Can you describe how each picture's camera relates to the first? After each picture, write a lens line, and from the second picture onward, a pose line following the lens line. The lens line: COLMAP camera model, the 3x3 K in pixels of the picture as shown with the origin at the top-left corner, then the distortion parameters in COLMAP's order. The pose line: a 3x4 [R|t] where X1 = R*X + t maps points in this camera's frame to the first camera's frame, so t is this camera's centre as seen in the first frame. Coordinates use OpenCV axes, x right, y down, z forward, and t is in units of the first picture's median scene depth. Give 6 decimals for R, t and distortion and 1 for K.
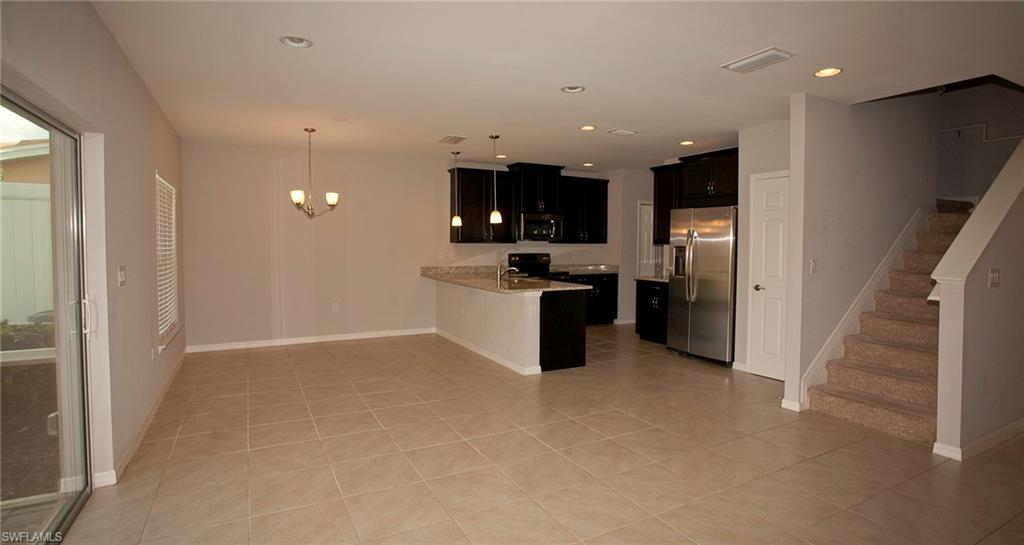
lens RADIAL K [[515.8, 0, 517.7], [0, 515.8, 264.1], [0, 0, 1]] dist [-0.035429, -0.000088]
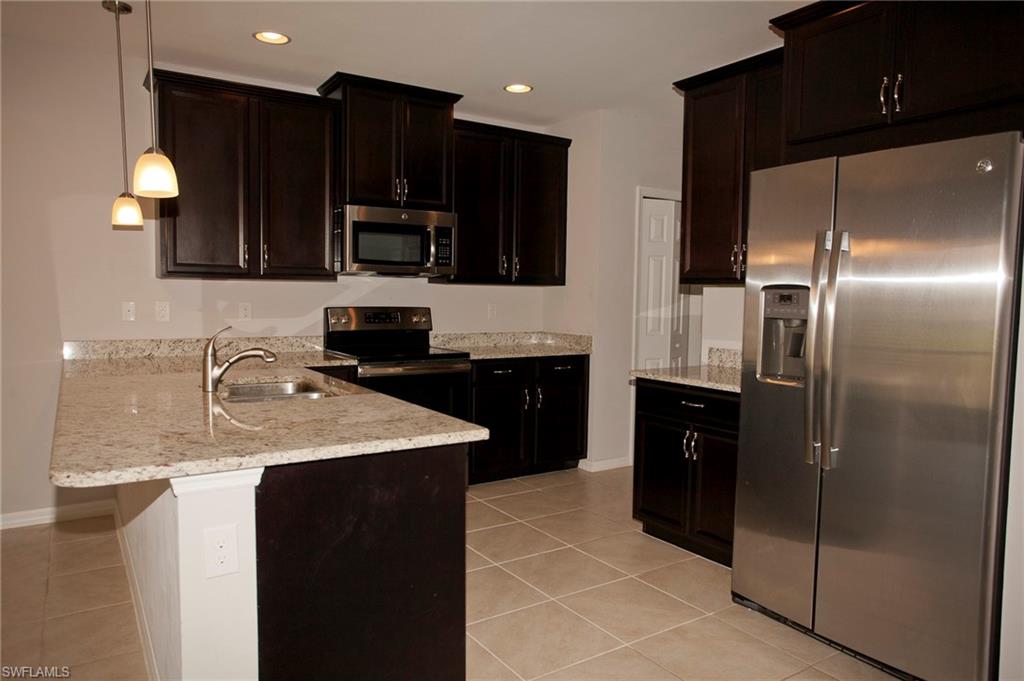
lens RADIAL K [[696.0, 0, 510.2], [0, 696.0, 343.3], [0, 0, 1]] dist [0.007077, 0.000031]
pose [[0.997186, 0.002175, 0.074938, 0.089011], [-0.004248, 0.999612, 0.027523, -0.007664], [-0.074849, -0.027763, 0.996808, 0.443523]]
